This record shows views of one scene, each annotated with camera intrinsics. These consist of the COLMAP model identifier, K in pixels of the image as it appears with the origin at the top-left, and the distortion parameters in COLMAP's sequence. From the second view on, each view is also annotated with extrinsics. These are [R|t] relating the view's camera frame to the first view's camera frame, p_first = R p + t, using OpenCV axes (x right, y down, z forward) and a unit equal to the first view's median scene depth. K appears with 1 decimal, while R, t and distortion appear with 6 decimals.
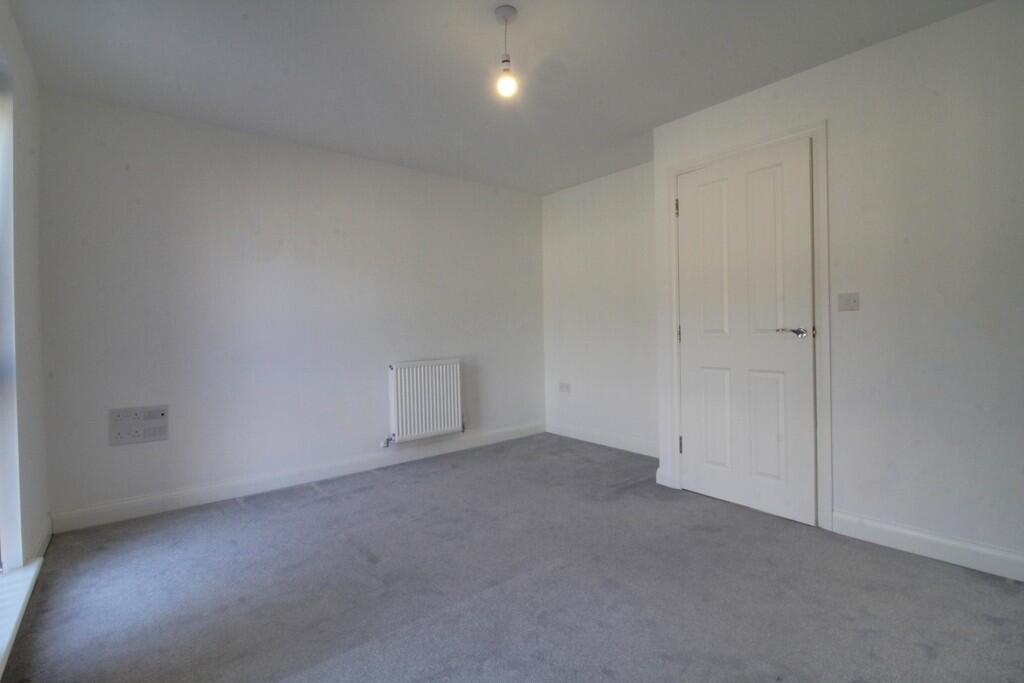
lens RADIAL K [[474.5, 0, 513.9], [0, 474.5, 330.1], [0, 0, 1]] dist [0.000112, -0.012441]
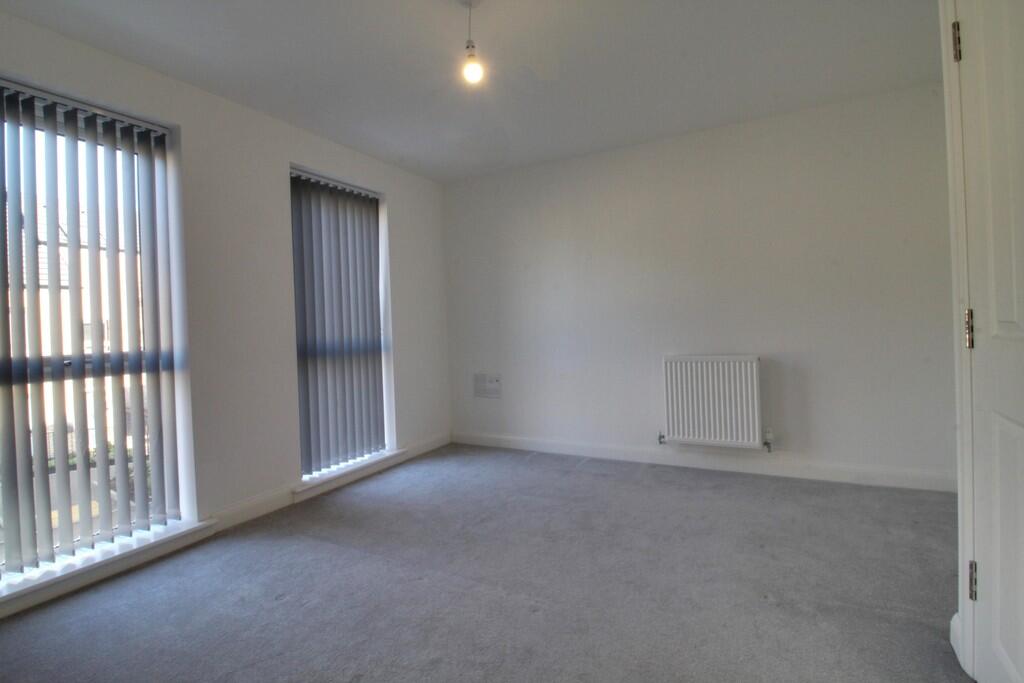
lens RADIAL K [[474.5, 0, 513.9], [0, 474.5, 330.1], [0, 0, 1]] dist [0.000112, -0.012441]
pose [[0.391914, 0.012224, -0.919921, 0.551840], [0.022696, 0.999479, 0.022950, -0.010328], [0.919722, -0.029873, 0.391432, 0.419161]]
